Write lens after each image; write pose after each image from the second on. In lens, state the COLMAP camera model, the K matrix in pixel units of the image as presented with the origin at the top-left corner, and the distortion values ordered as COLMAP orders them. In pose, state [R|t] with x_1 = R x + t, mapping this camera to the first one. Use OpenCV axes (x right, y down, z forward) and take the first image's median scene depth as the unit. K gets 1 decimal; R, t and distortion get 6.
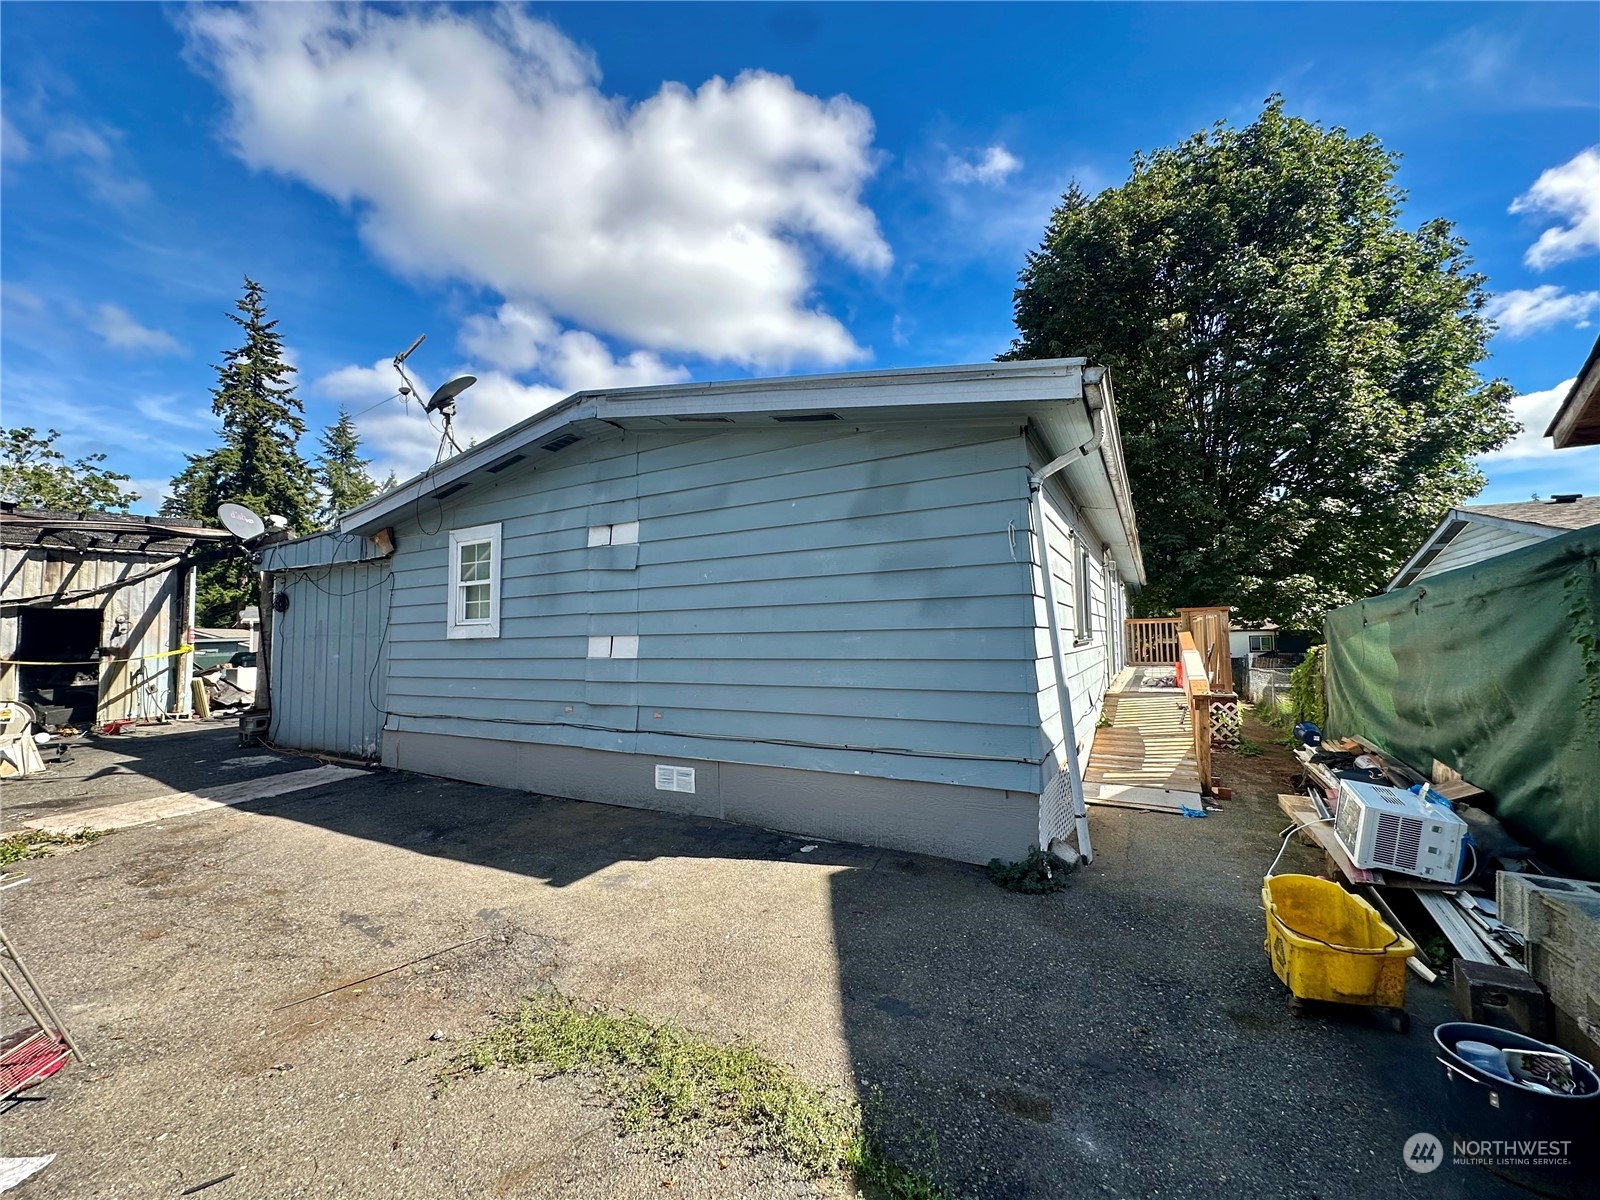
lens RADIAL K [[639.4, 0, 800.0], [0, 639.4, 600.0], [0, 0, 1]] dist [-0.001619, -0.000297]
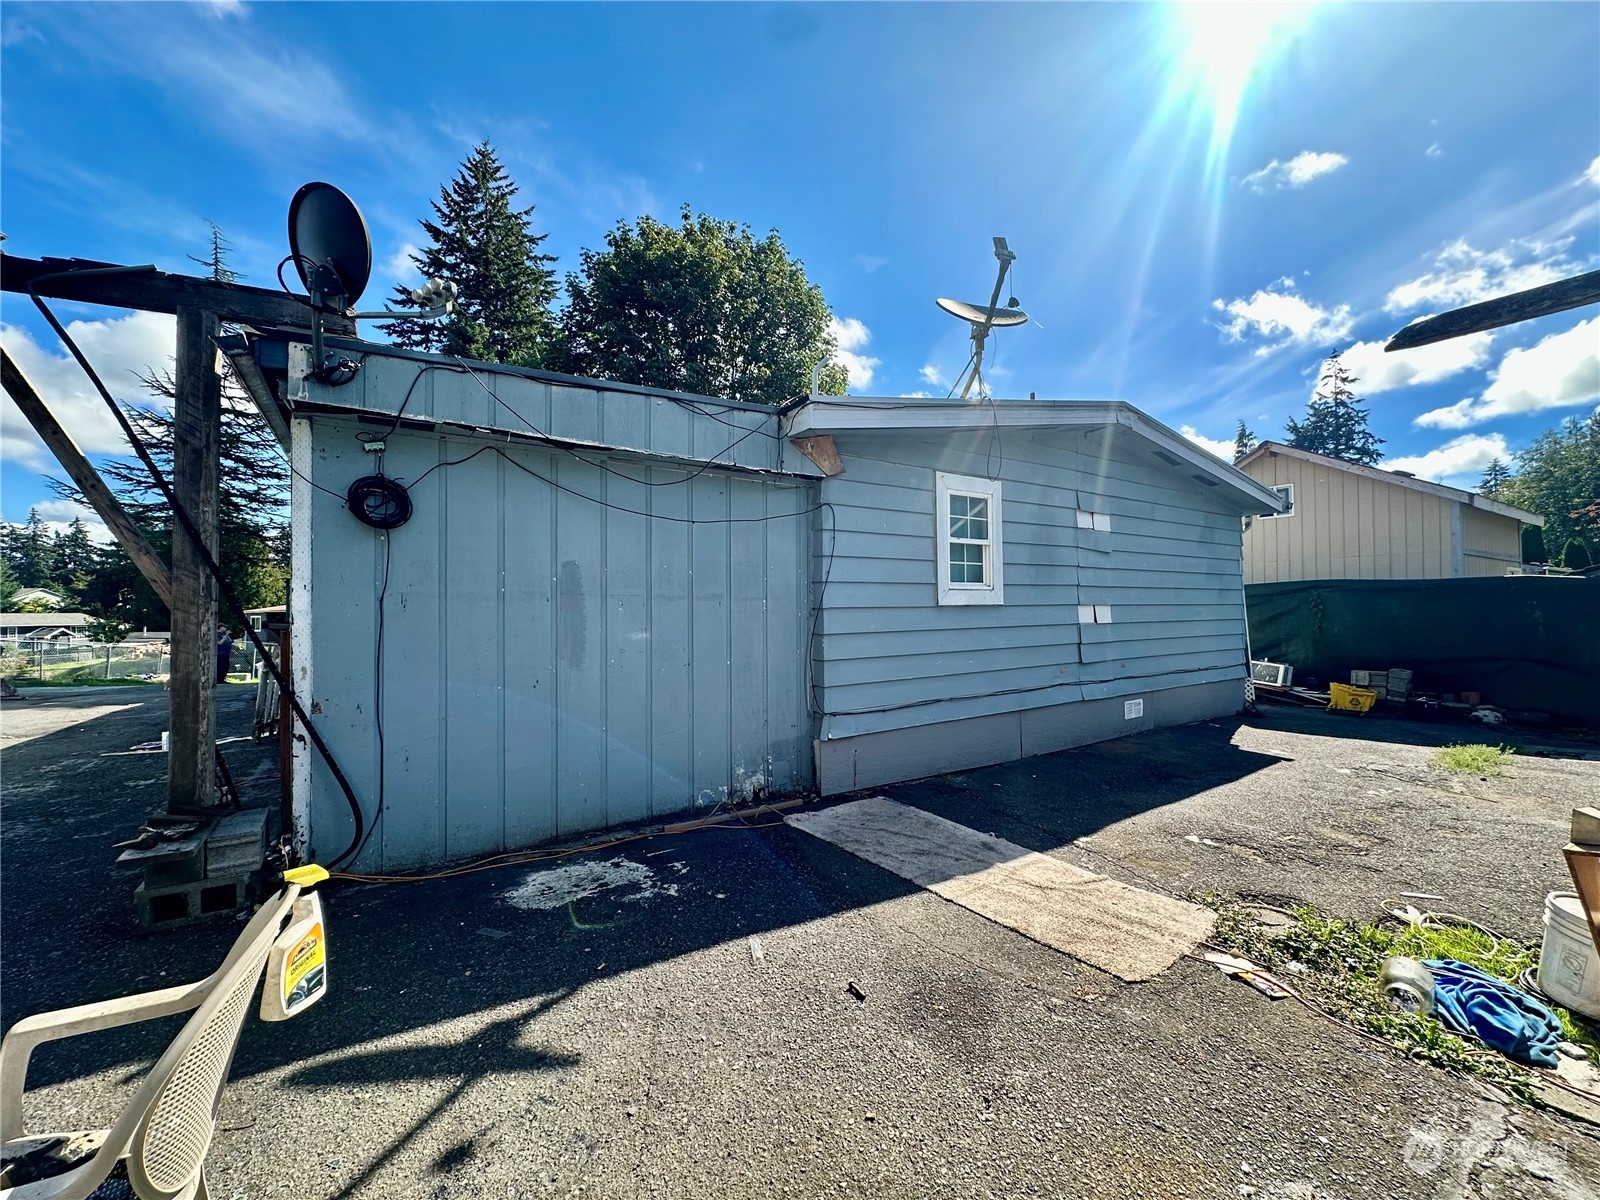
lens RADIAL K [[639.4, 0, 800.0], [0, 639.4, 600.0], [0, 0, 1]] dist [-0.001619, -0.000297]
pose [[0.456073, 0.024112, 0.889616, -1.406768], [-0.051906, 0.998652, -0.000457, 0.066090], [-0.888427, -0.045968, 0.456710, 0.816013]]
